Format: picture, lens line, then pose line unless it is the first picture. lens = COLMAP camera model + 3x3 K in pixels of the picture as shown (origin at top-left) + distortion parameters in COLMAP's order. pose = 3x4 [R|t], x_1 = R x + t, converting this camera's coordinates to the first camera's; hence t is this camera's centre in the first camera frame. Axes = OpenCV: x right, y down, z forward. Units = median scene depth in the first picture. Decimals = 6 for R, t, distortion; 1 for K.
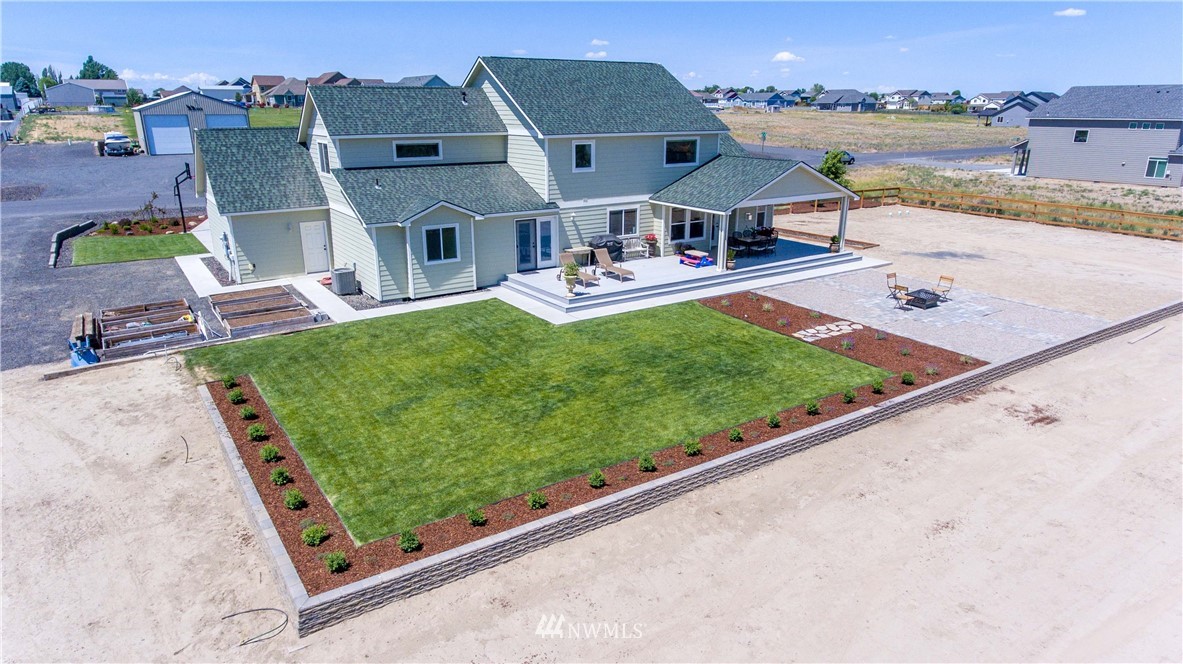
lens RADIAL K [[727.2, 0, 587.5], [0, 727.2, 340.6], [0, 0, 1]] dist [0.001727, -0.001830]
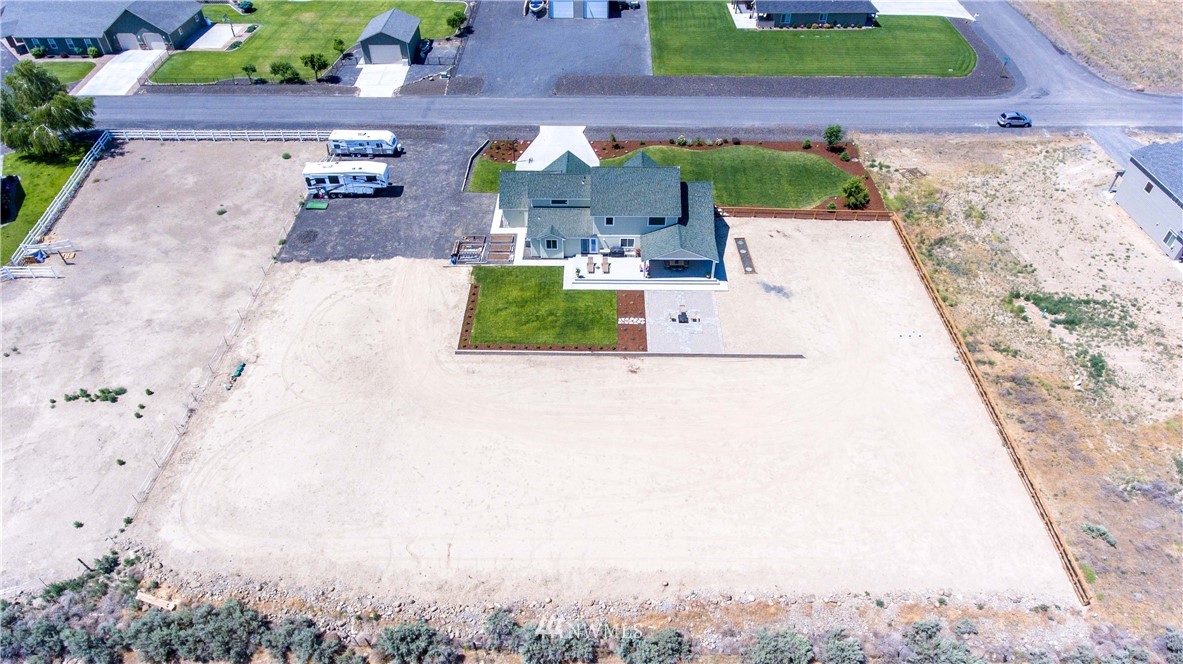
lens RADIAL K [[727.2, 0, 587.5], [0, 727.2, 340.6], [0, 0, 1]] dist [0.001727, -0.001830]
pose [[0.820671, 0.381544, -0.425351, 1.441919], [-0.168499, 0.872893, 0.457893, -1.260177], [0.545992, -0.304108, 0.780648, -1.495052]]
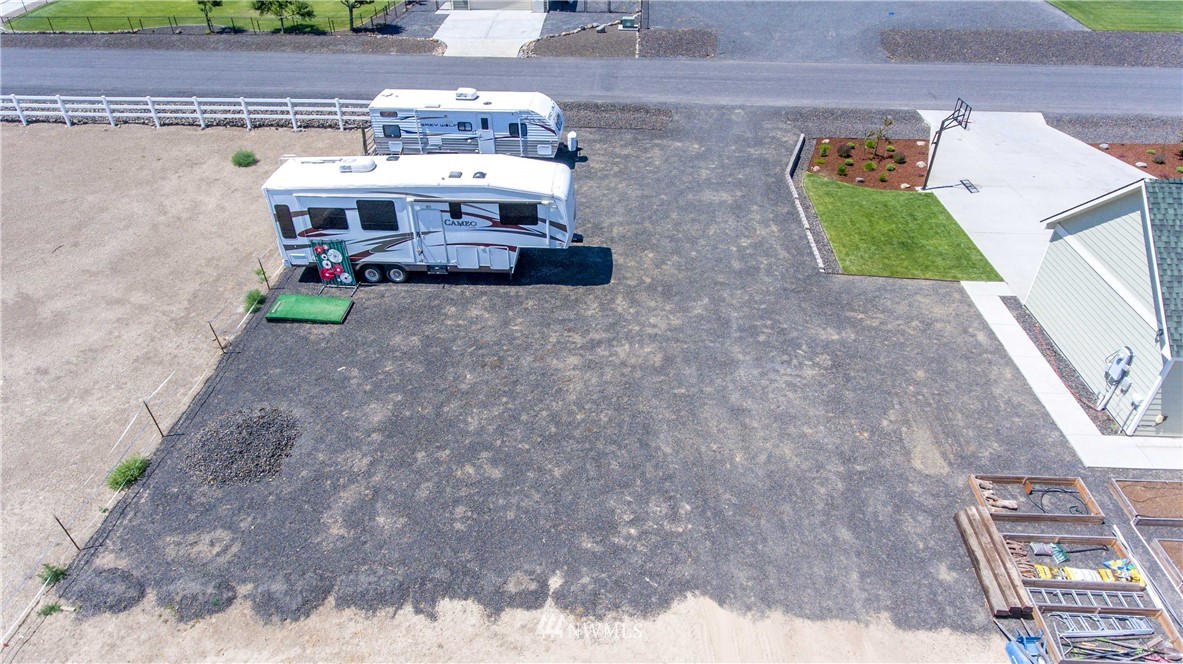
lens RADIAL K [[727.2, 0, 587.5], [0, 727.2, 340.6], [0, 0, 1]] dist [0.001727, -0.001830]
pose [[0.793840, 0.351759, -0.496069, -0.647906], [-0.182989, 0.916096, 0.356768, -0.346133], [0.579943, -0.192441, 0.791601, 0.222513]]
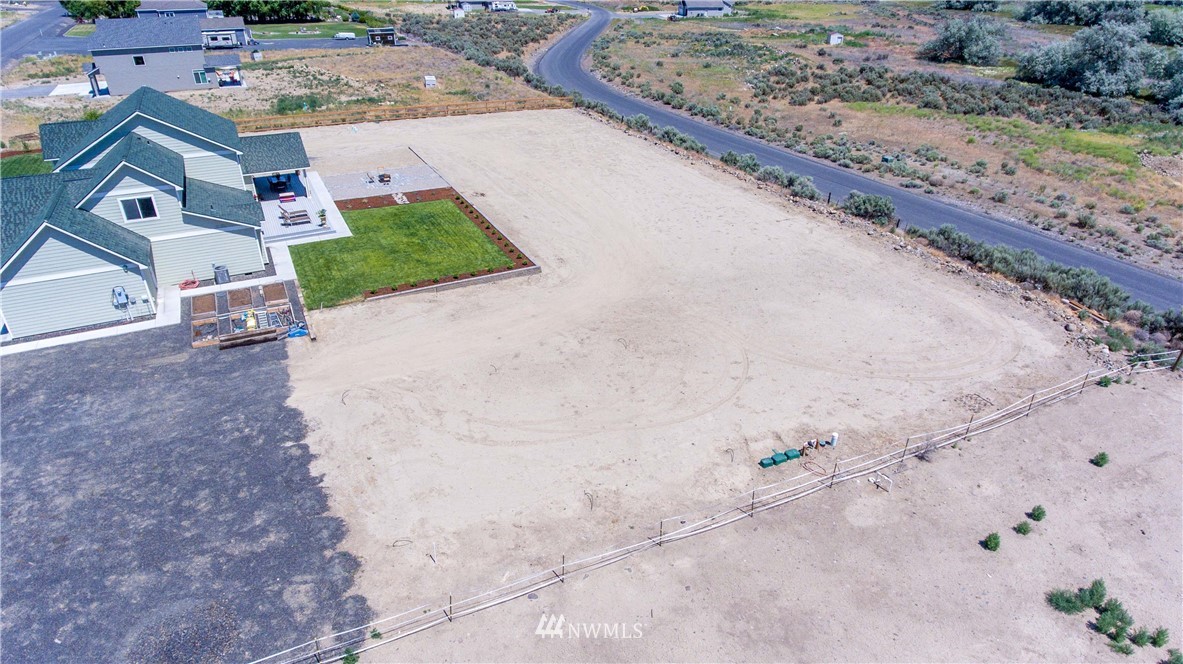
lens RADIAL K [[727.2, 0, 587.5], [0, 727.2, 340.6], [0, 0, 1]] dist [0.001727, -0.001830]
pose [[0.136990, -0.477484, 0.867896, -1.787715], [0.307068, 0.853466, 0.421077, -0.409119], [-0.941776, 0.208820, 0.263537, -0.129234]]
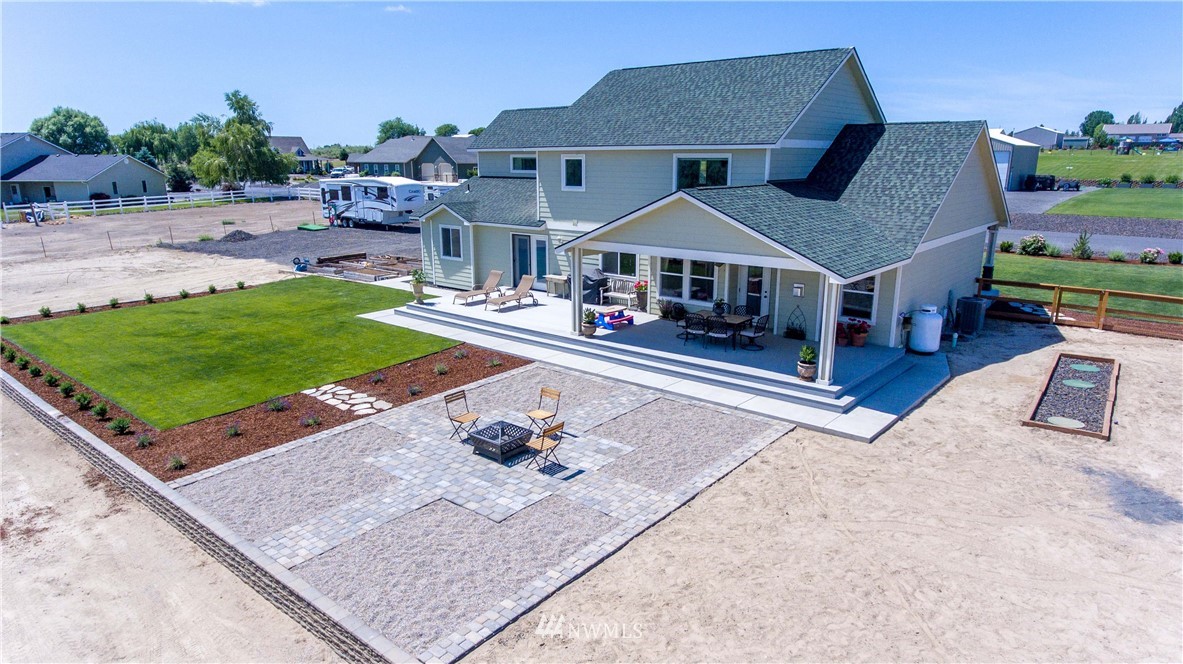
lens RADIAL K [[727.2, 0, 587.5], [0, 727.2, 340.6], [0, 0, 1]] dist [0.001727, -0.001830]
pose [[0.280300, 0.236315, -0.930369, 0.984238], [-0.293064, 0.944015, 0.151487, -0.231723], [0.914082, 0.230196, 0.333863, 0.890434]]
